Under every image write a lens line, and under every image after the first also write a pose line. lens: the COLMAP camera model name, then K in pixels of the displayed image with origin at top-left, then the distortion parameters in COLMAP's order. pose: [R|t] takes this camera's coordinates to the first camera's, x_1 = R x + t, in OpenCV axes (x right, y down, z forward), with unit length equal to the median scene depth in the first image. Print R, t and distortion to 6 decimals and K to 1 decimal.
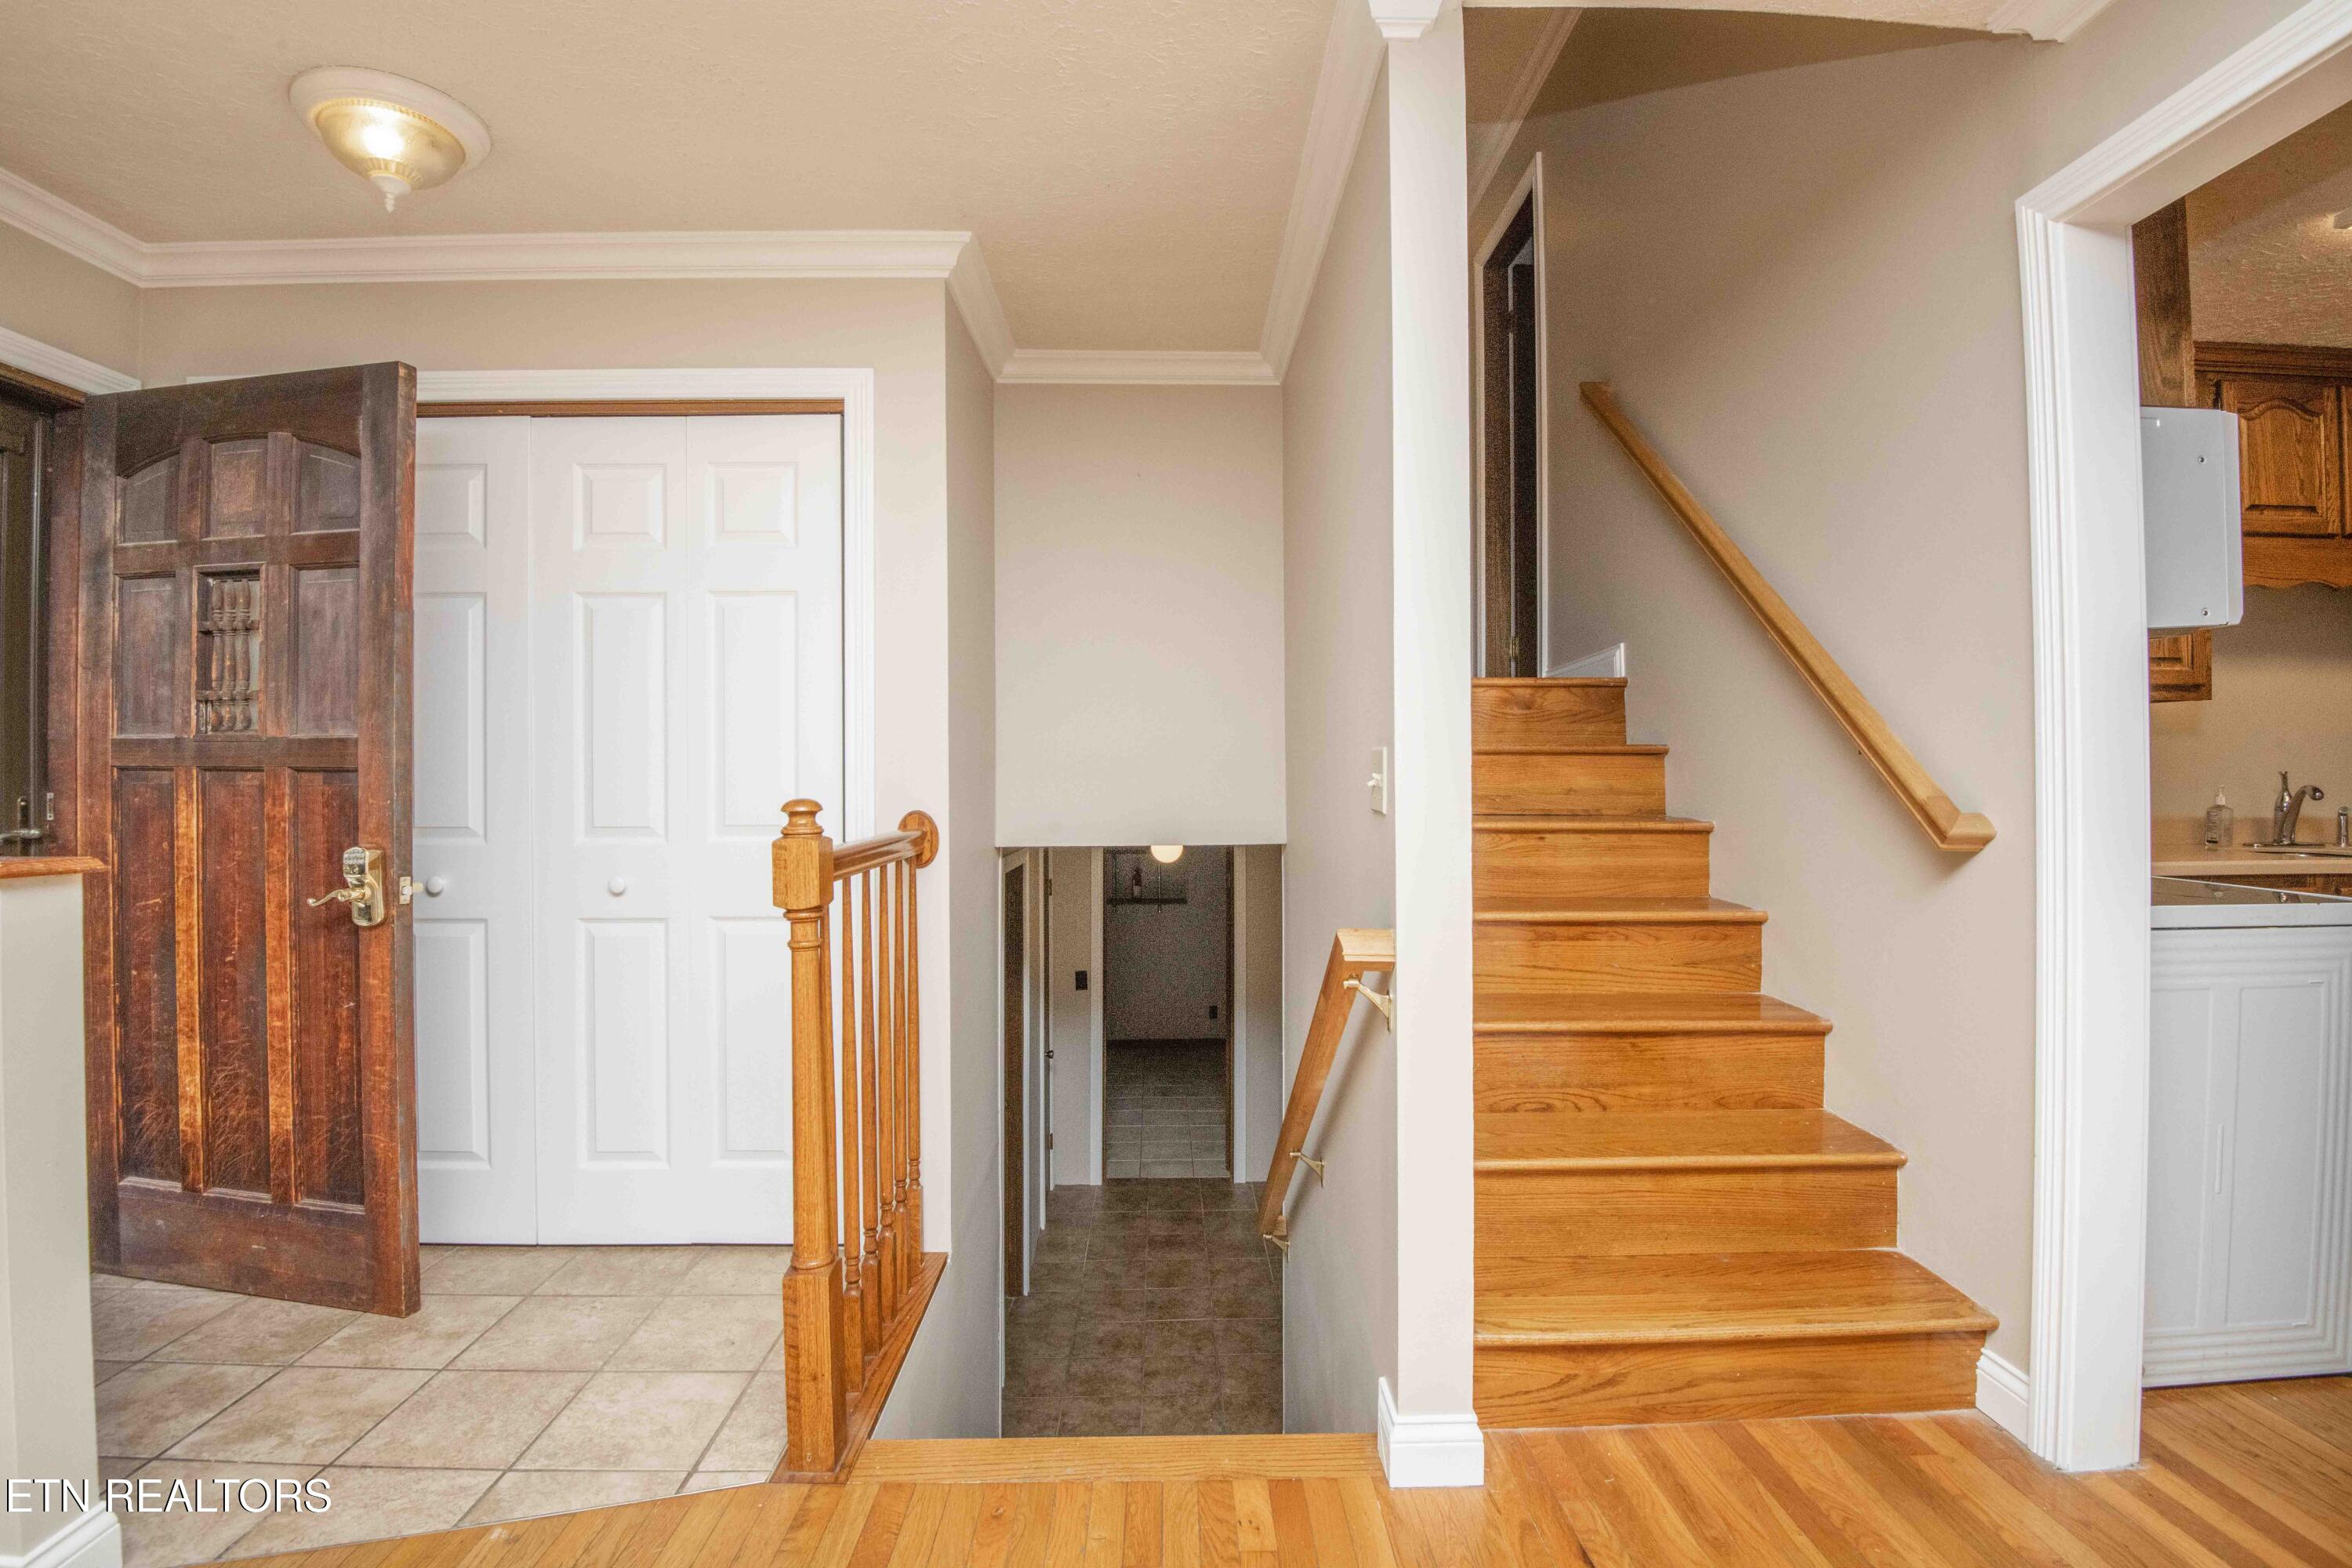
lens RADIAL K [[1111.2, 0, 1183.4], [0, 1111.2, 777.1], [0, 0, 1]] dist [-0.043295, -0.000307]
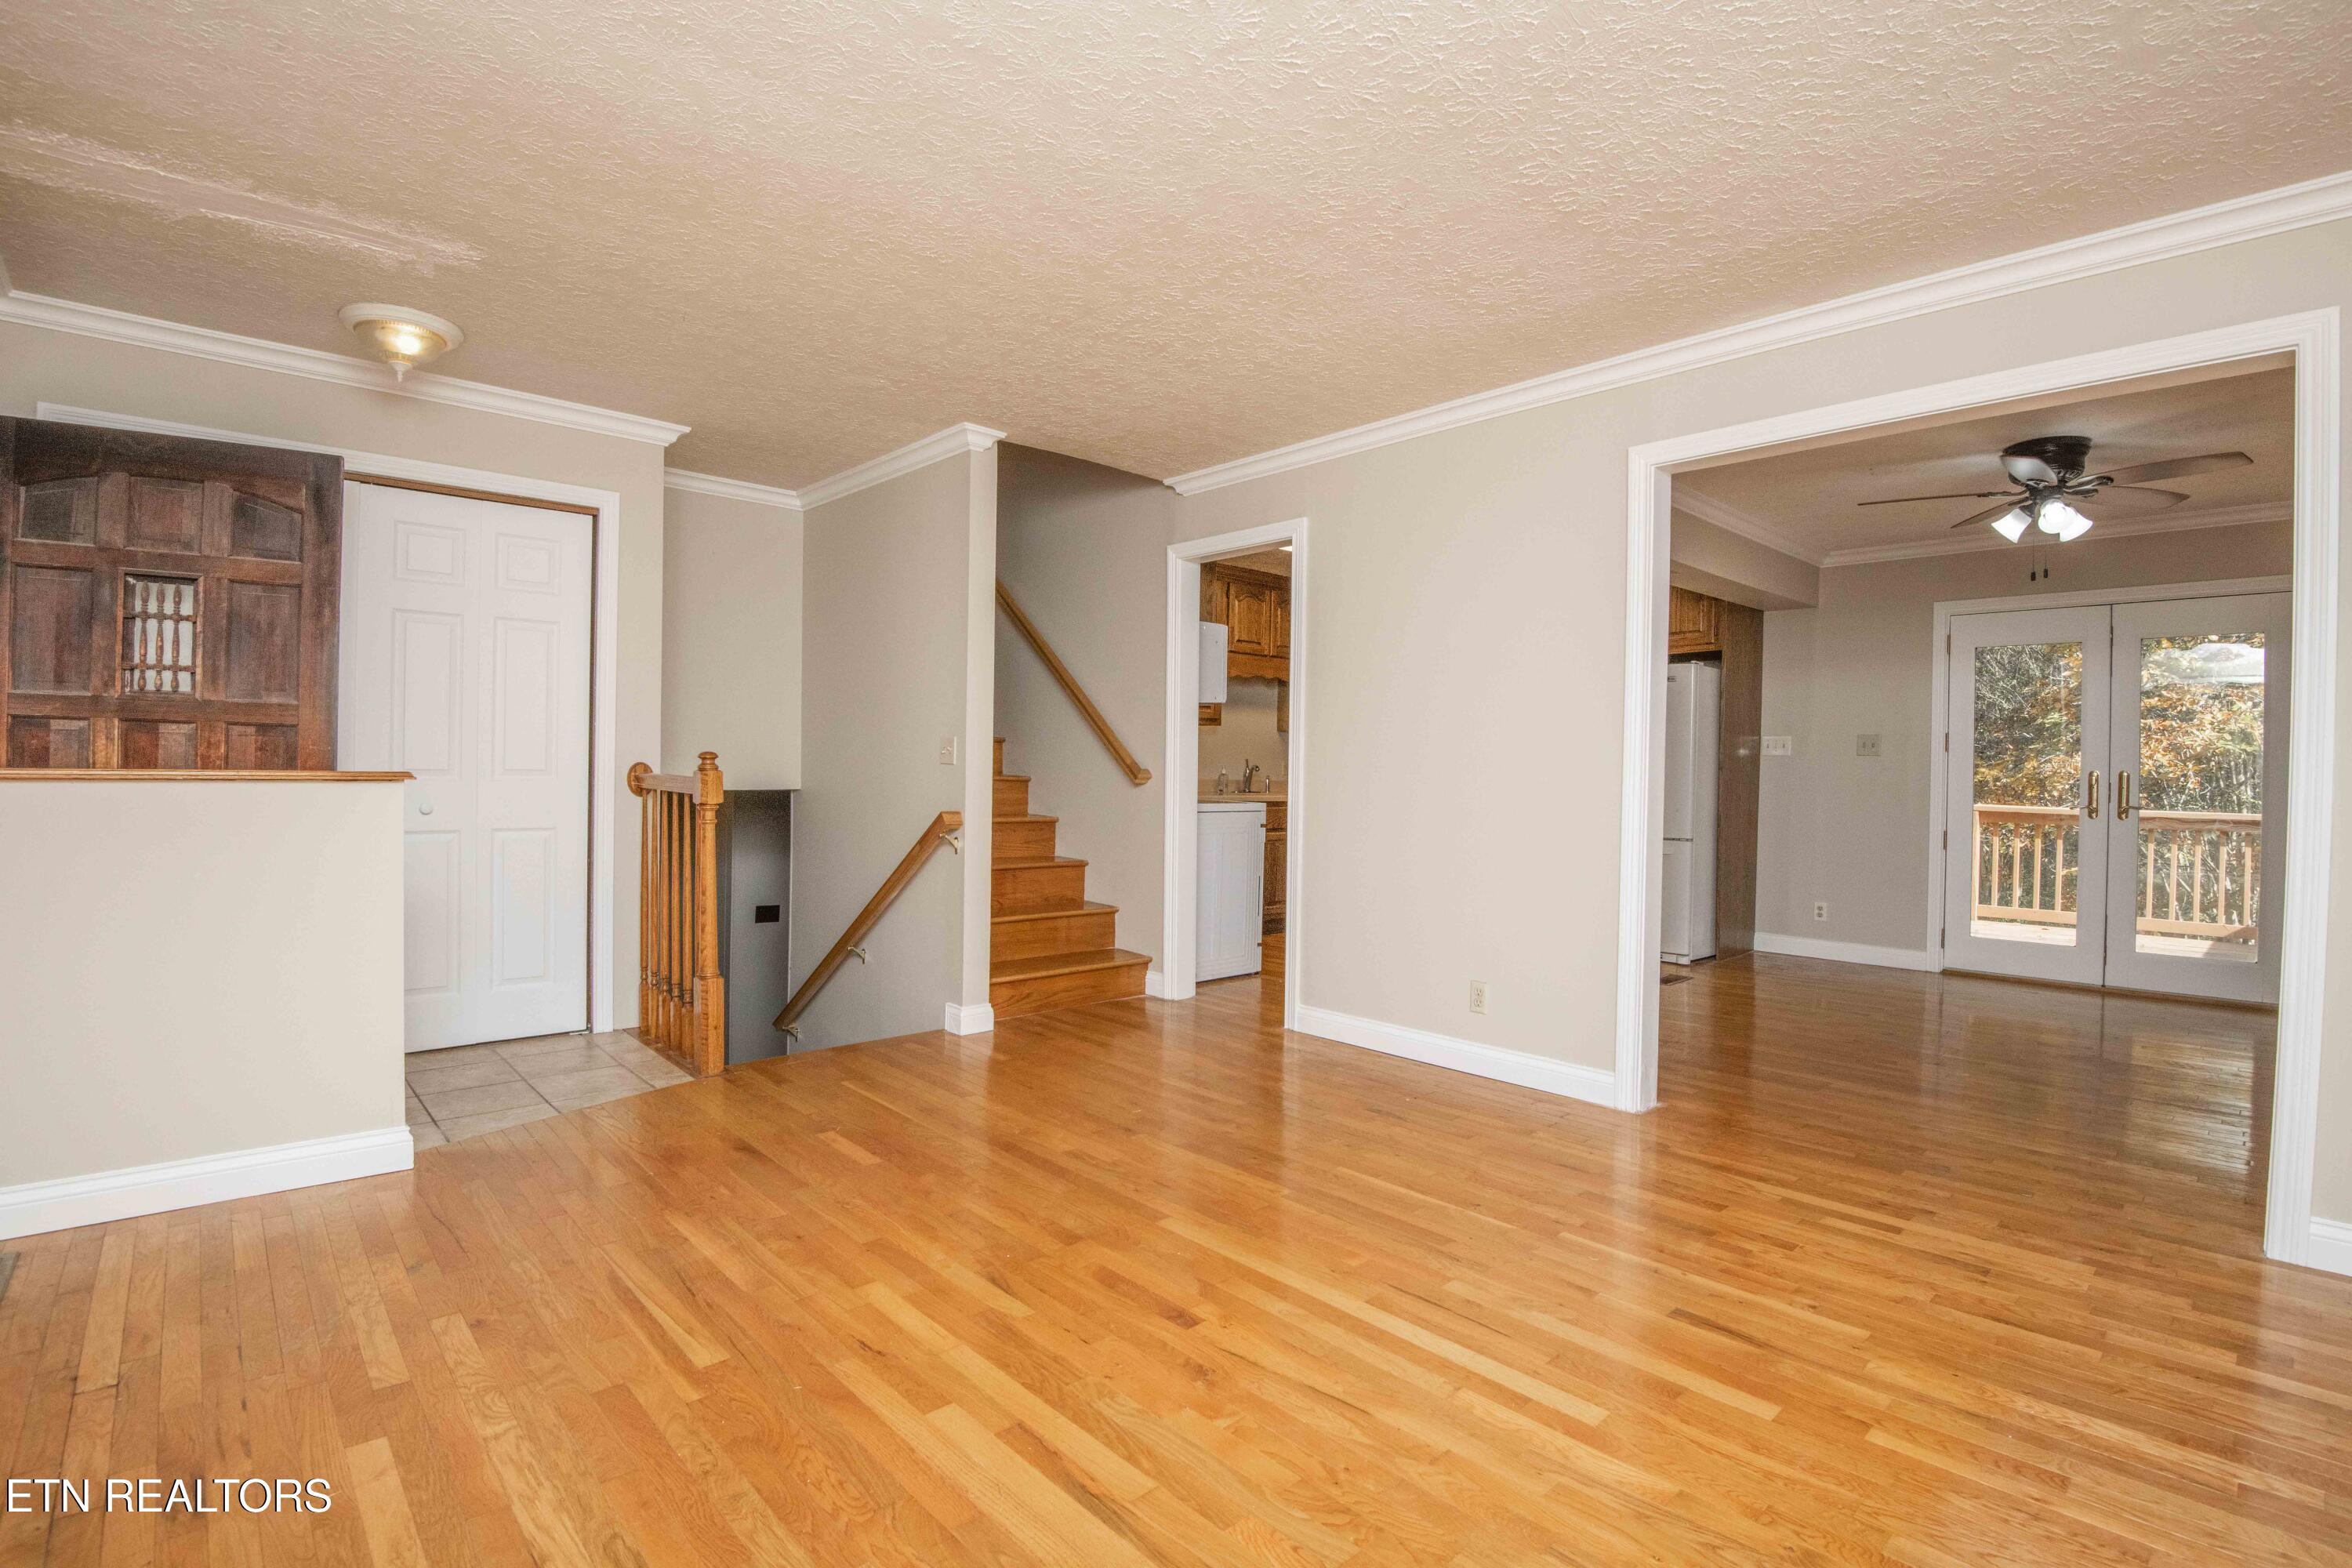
lens RADIAL K [[1111.2, 0, 1183.4], [0, 1111.2, 777.1], [0, 0, 1]] dist [-0.043295, -0.000307]
pose [[0.749828, 0.010947, 0.661542, -0.814153], [-0.021188, 0.999748, 0.007472, 0.026343], [-0.661293, -0.019620, 0.749871, -0.895835]]
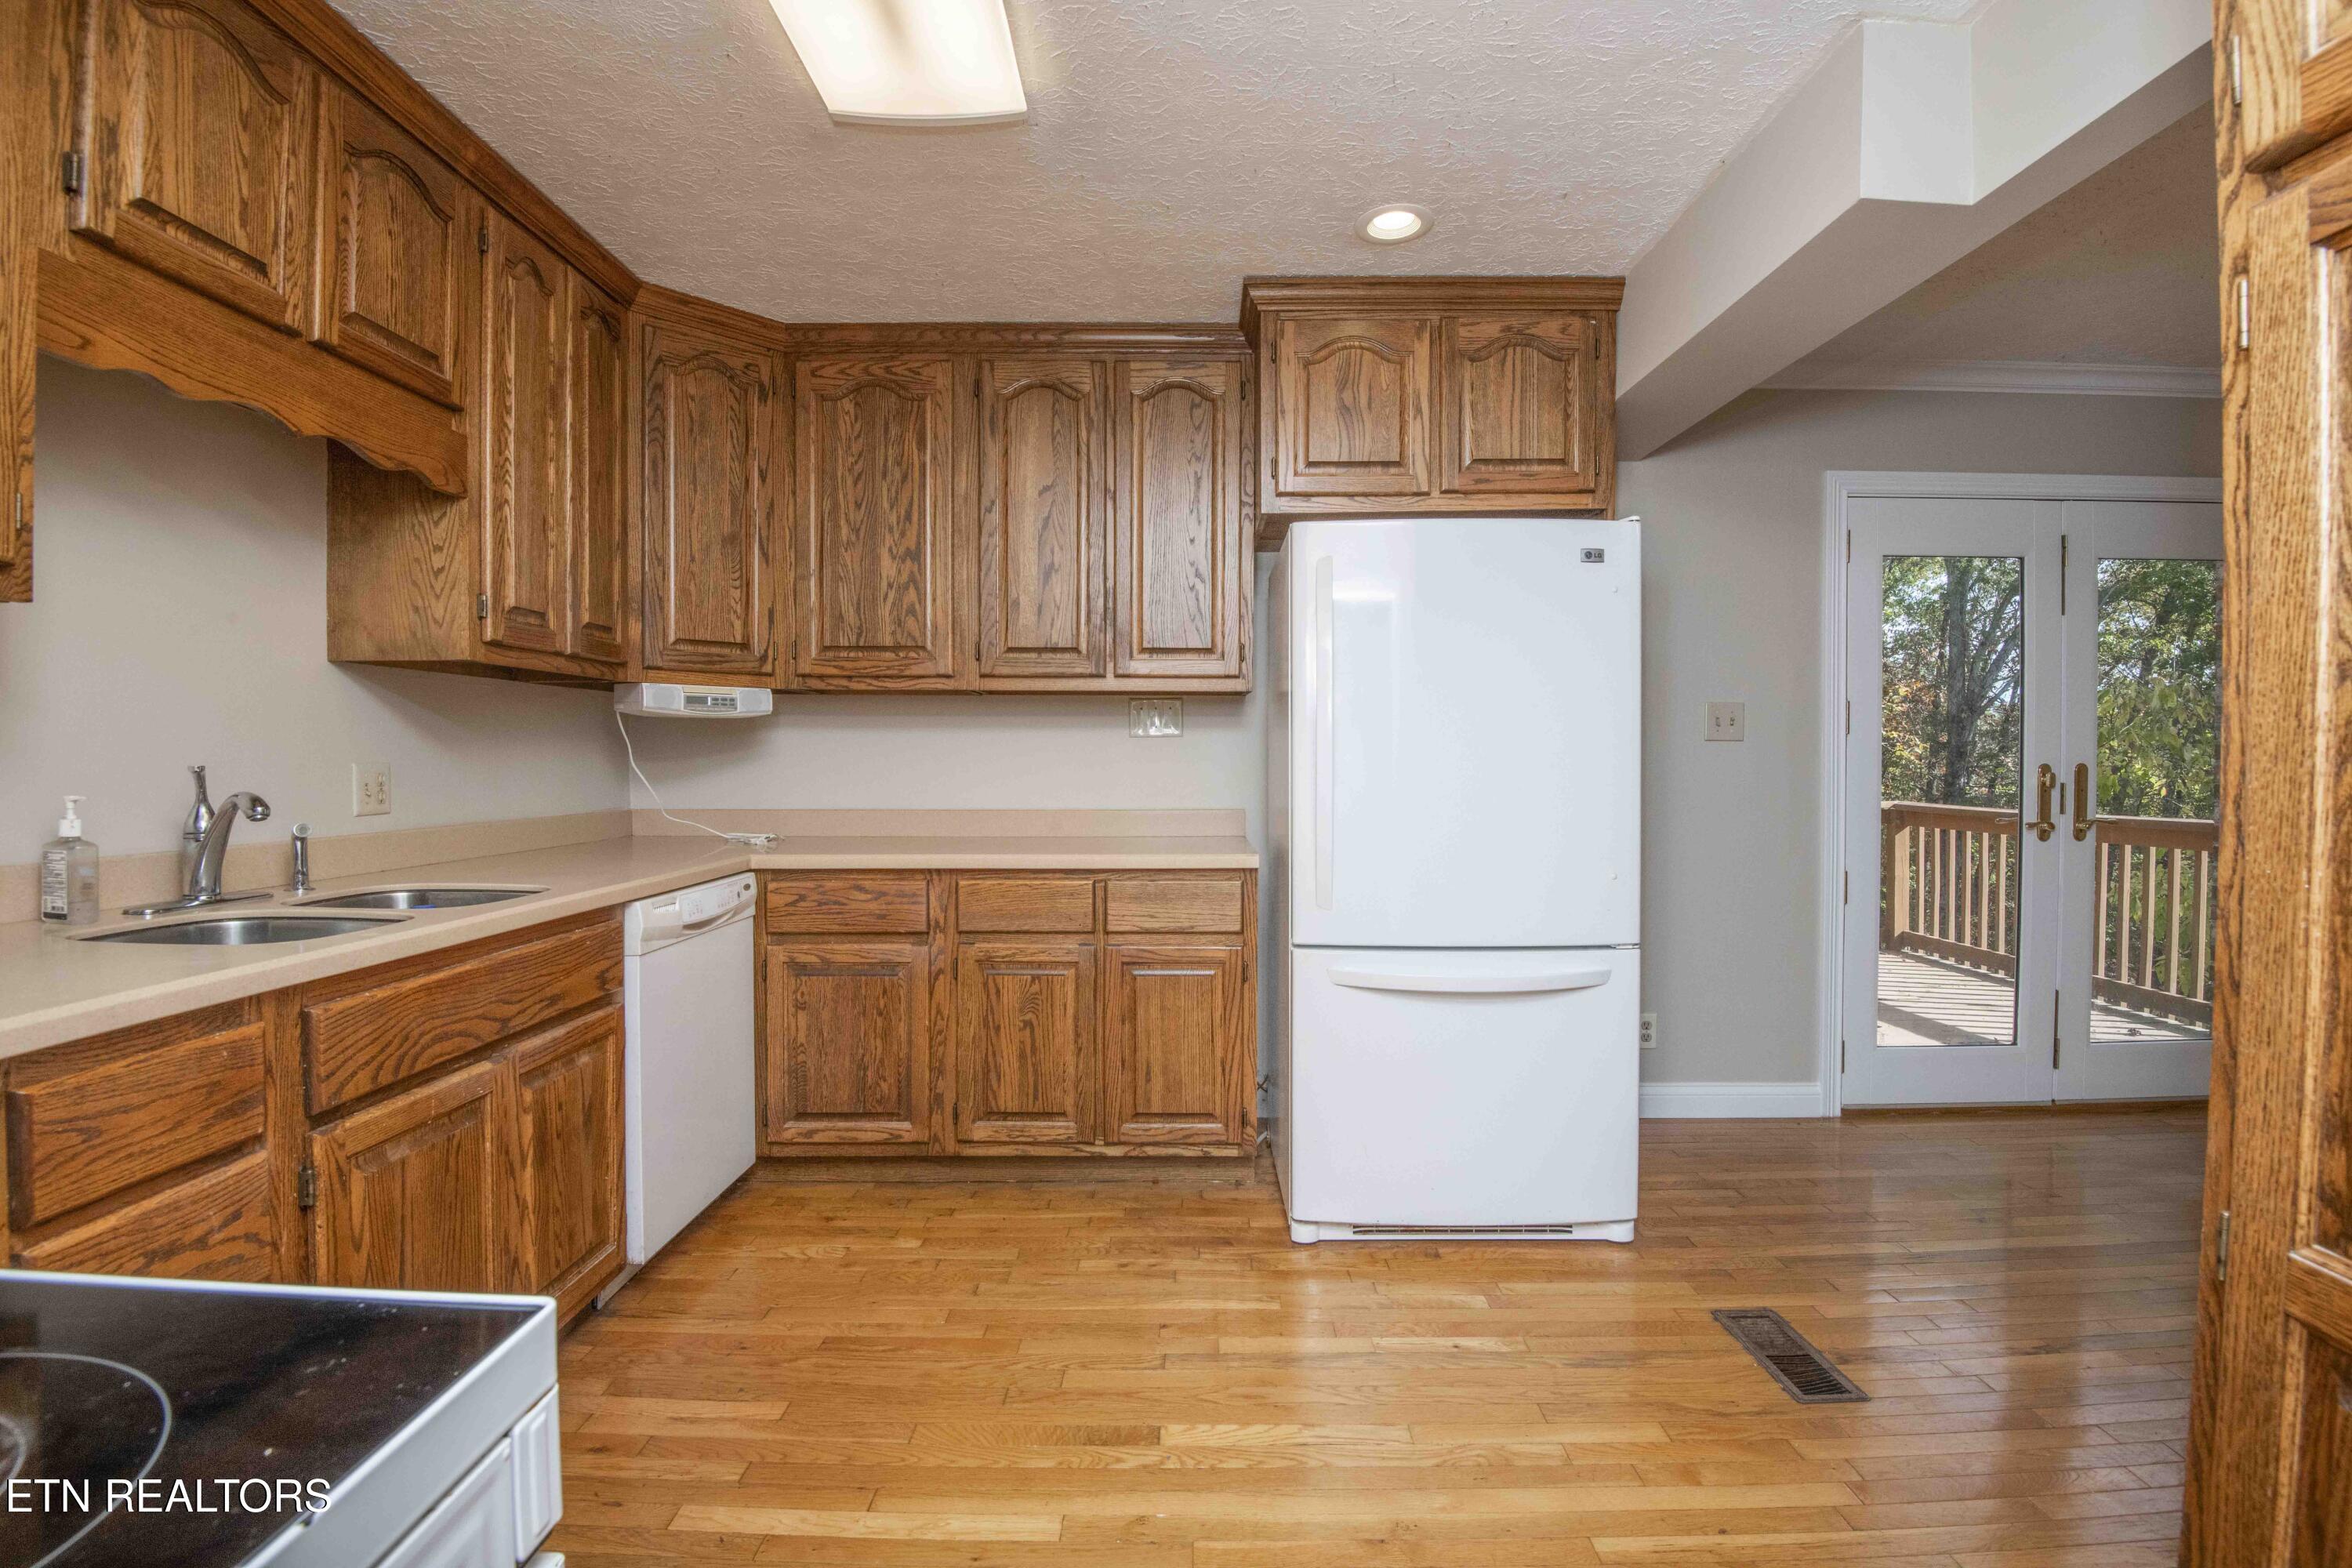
lens RADIAL K [[1111.2, 0, 1183.4], [0, 1111.2, 777.1], [0, 0, 1]] dist [-0.043295, -0.000307]
pose [[0.033891, -0.016345, 0.999292, 0.756764], [-0.002251, 0.999862, 0.016431, -0.014199], [-0.999423, -0.002806, 0.033849, 0.711218]]
